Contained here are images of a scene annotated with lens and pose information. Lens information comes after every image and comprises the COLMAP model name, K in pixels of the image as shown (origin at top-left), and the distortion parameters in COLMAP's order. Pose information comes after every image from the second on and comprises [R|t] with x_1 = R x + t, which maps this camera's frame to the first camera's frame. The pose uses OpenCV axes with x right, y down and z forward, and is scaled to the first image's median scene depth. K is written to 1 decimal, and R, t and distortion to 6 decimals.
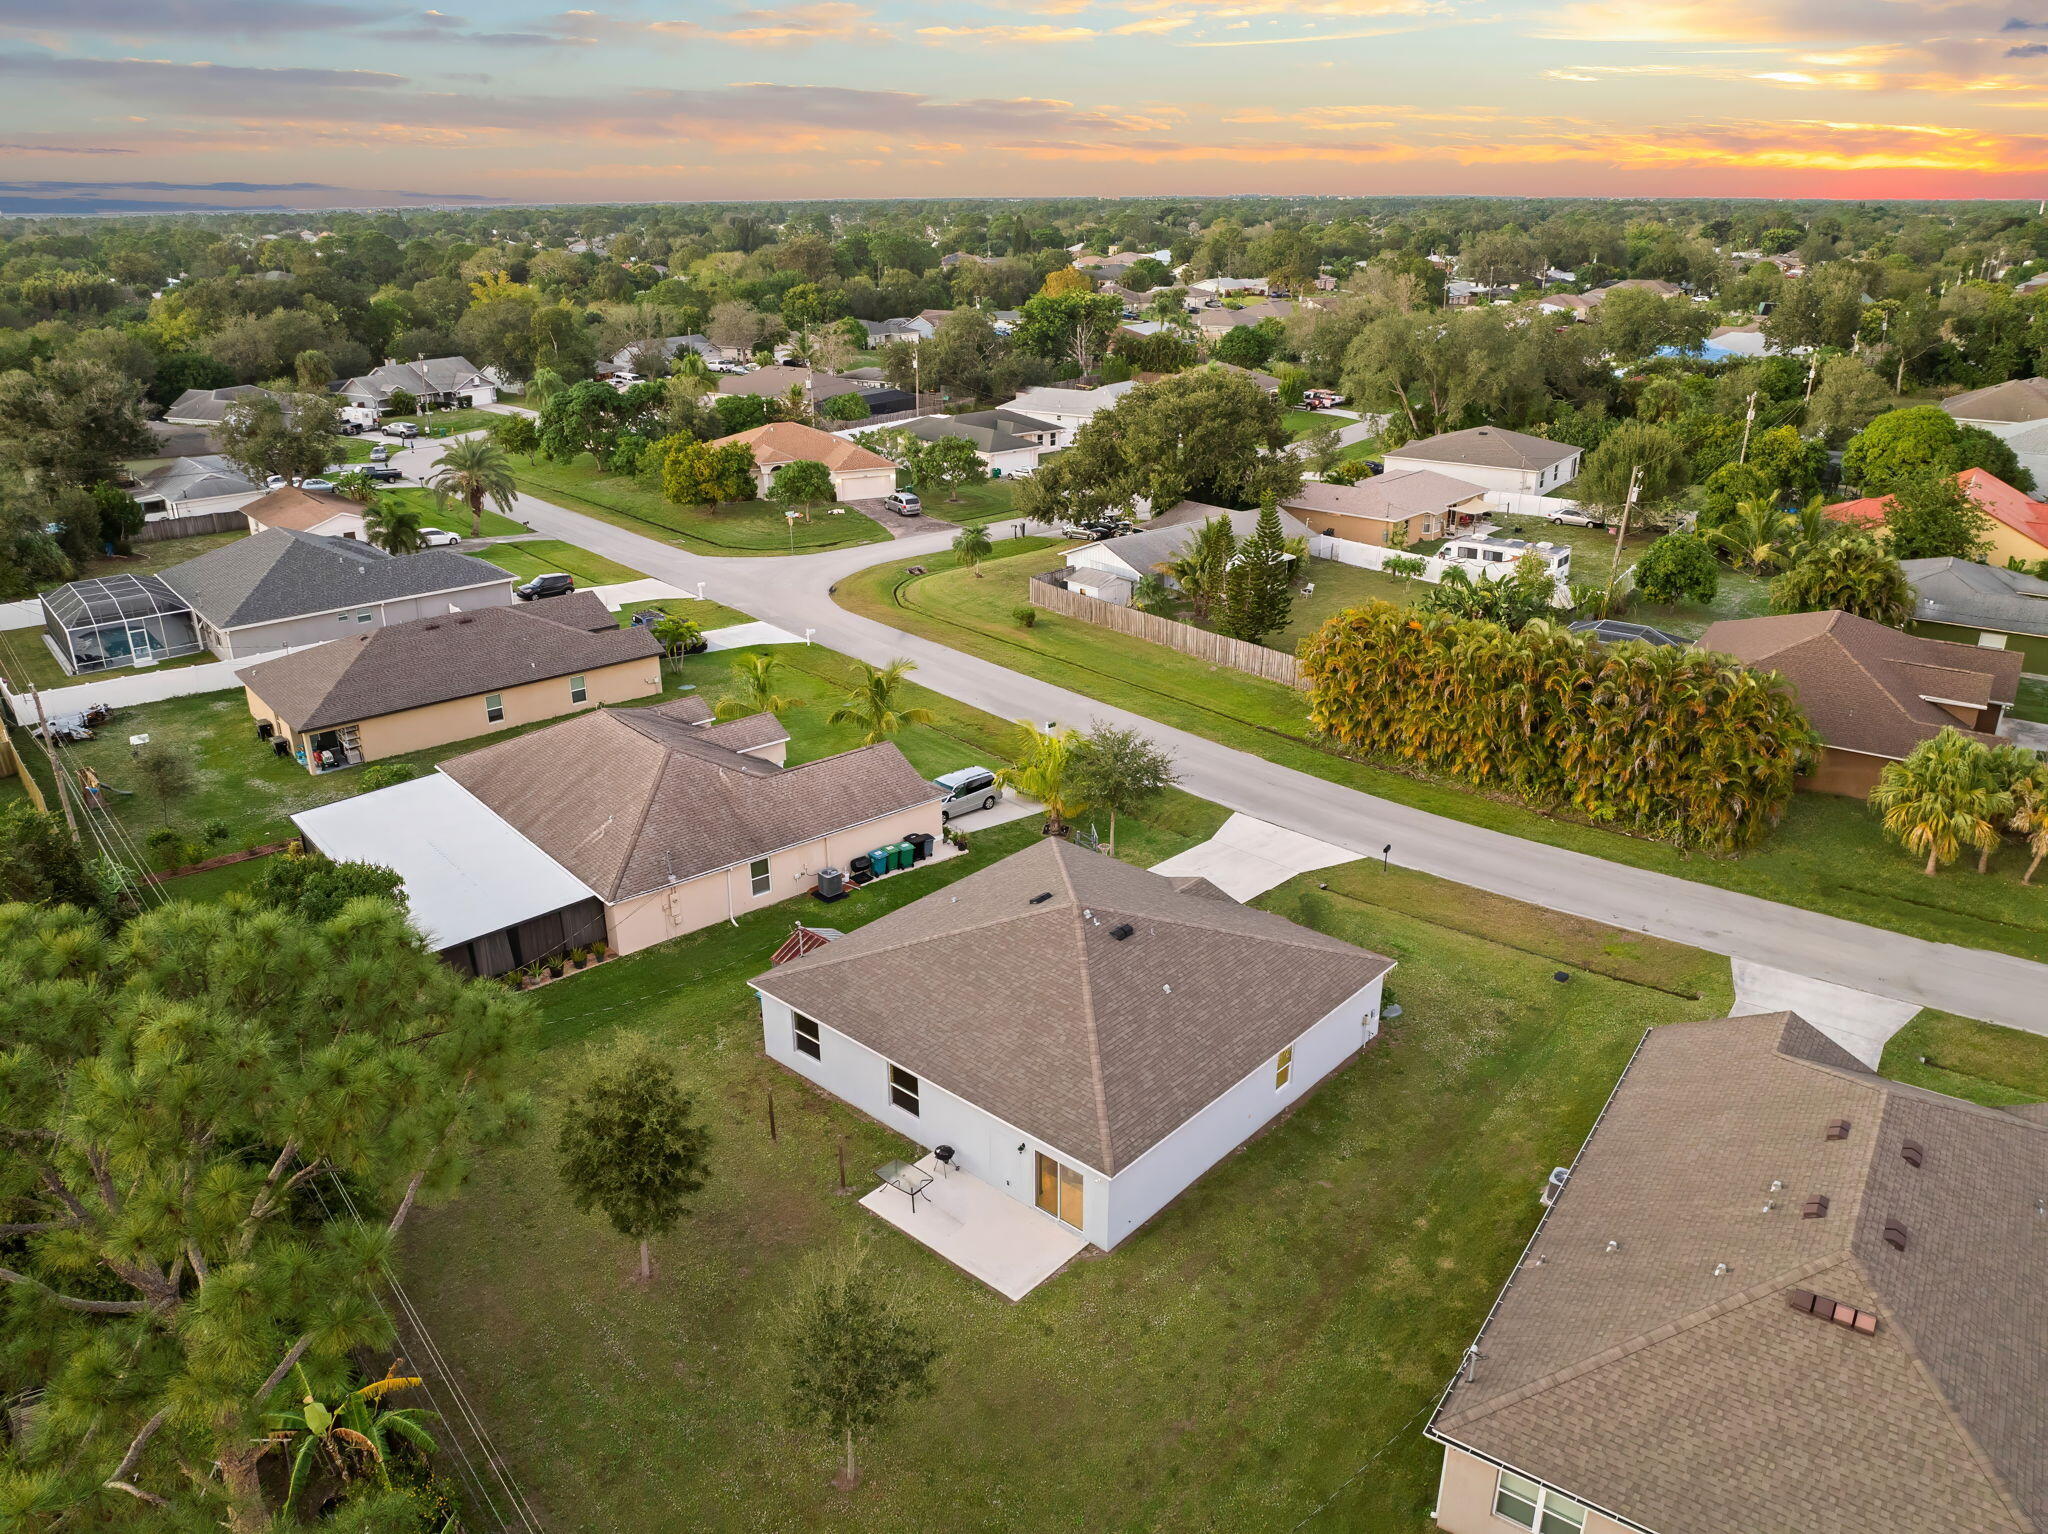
lens RADIAL K [[1443.4, 0, 1019.2], [0, 1443.4, 756.0], [0, 0, 1]] dist [-0.040397, 0.007631]
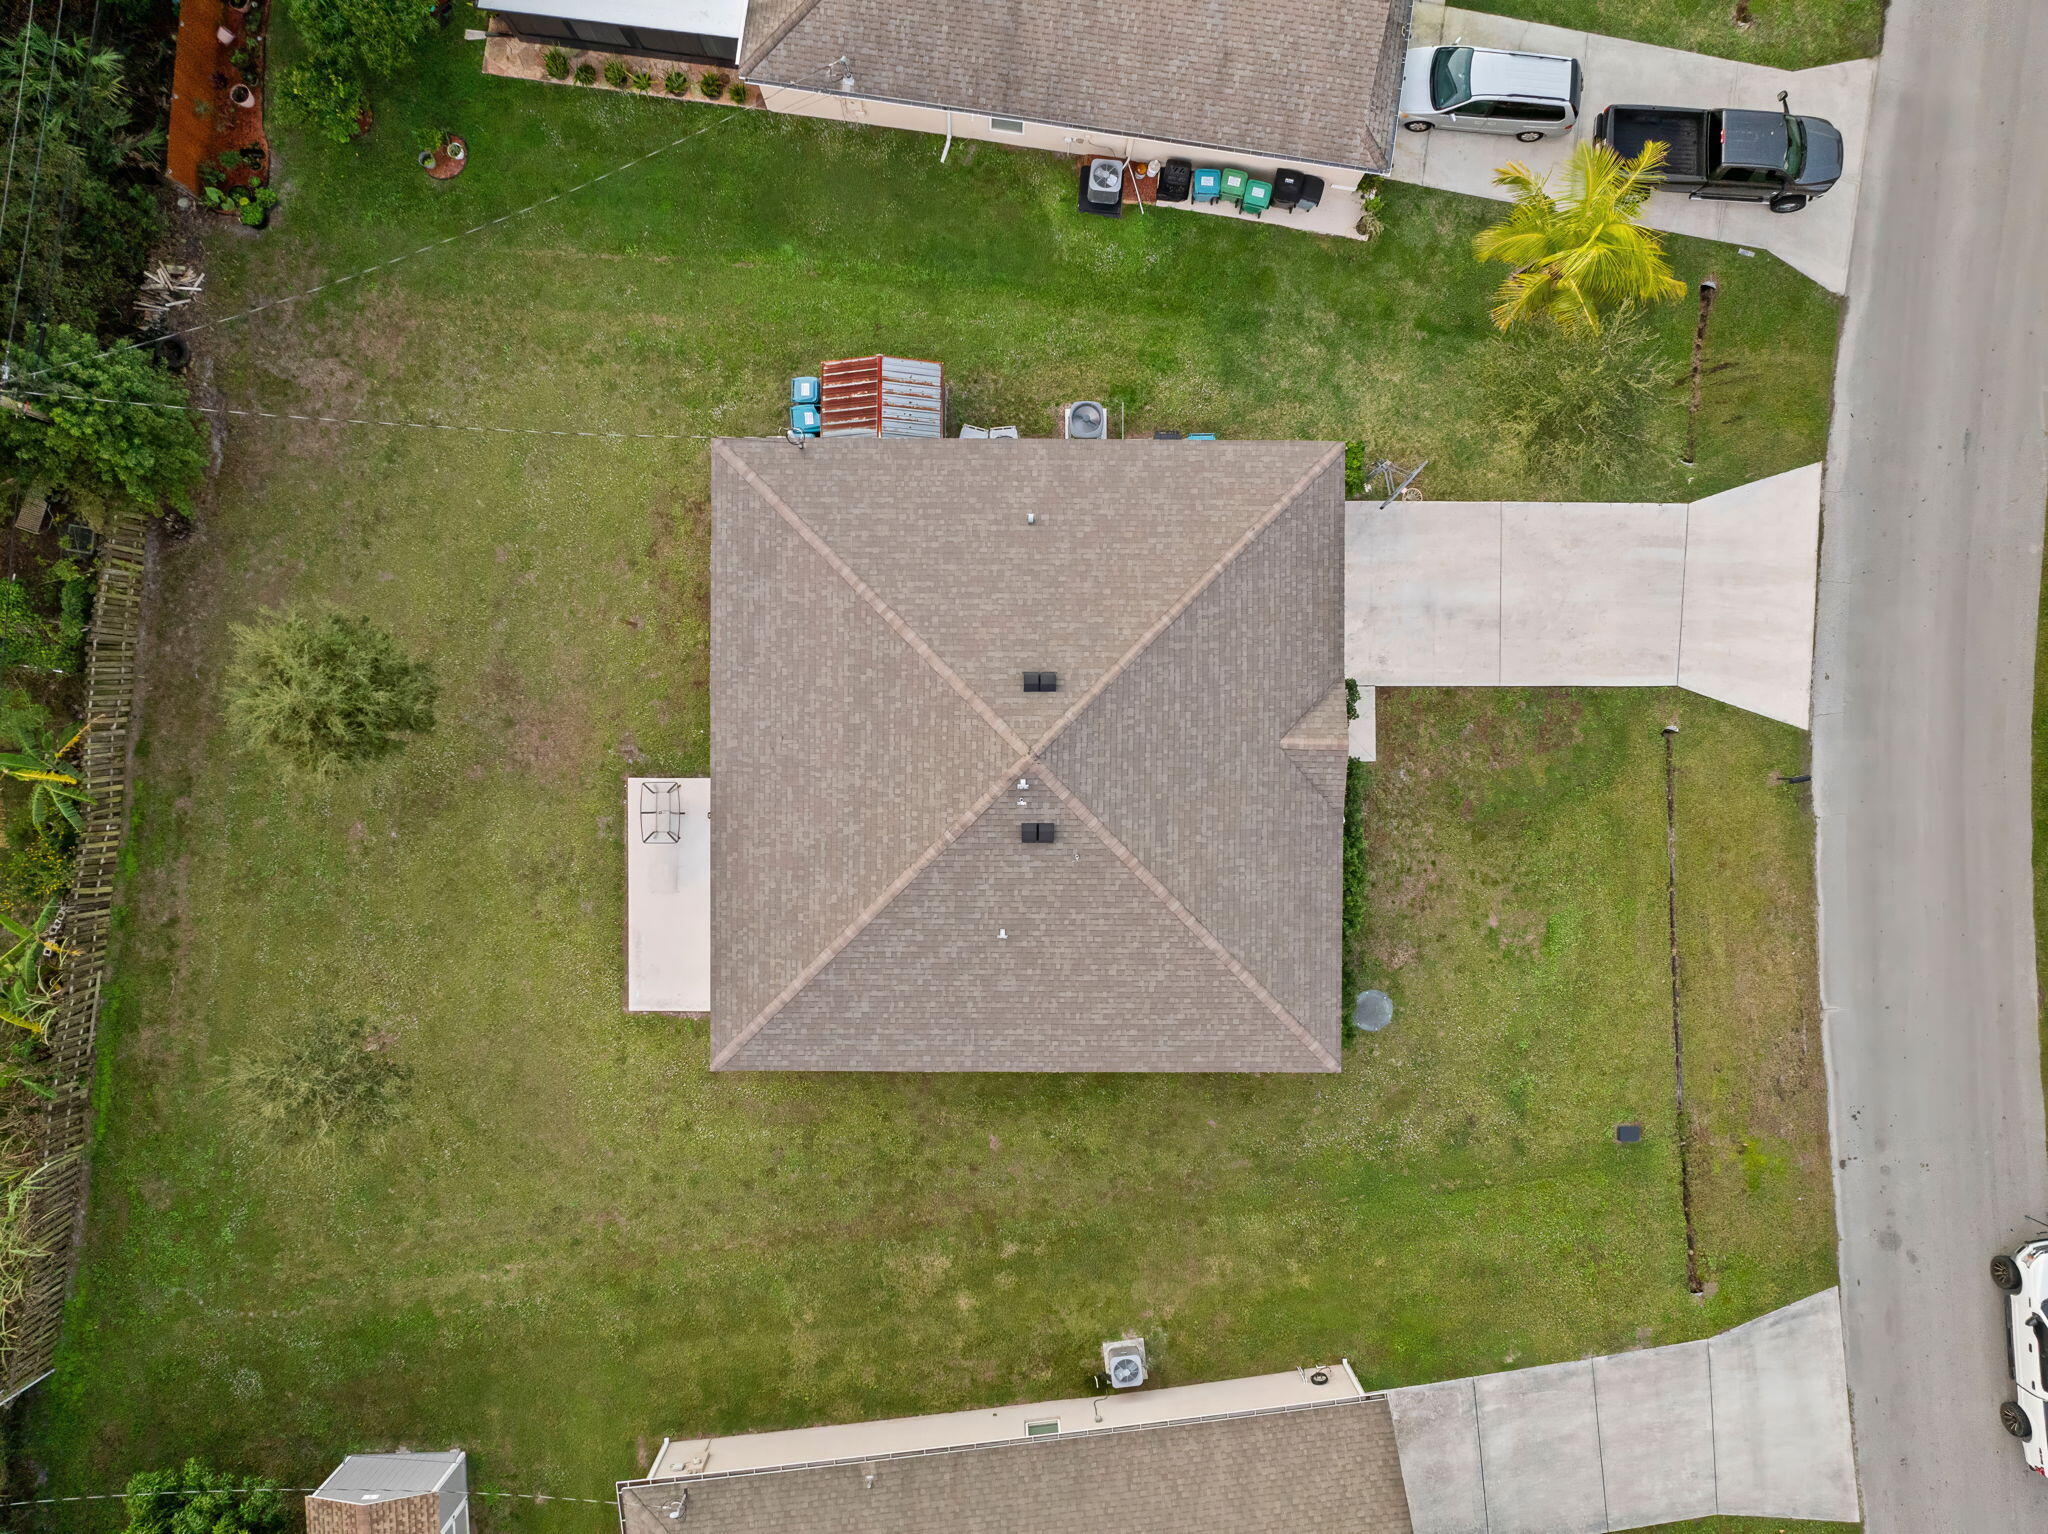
lens RADIAL K [[1443.4, 0, 1019.2], [0, 1443.4, 756.0], [0, 0, 1]] dist [-0.040397, 0.007631]
pose [[0.669351, 0.742704, 0.018976, 0.028222], [-0.280628, 0.229097, 0.932074, -0.652661], [0.687908, -0.629210, 0.361770, 0.903951]]
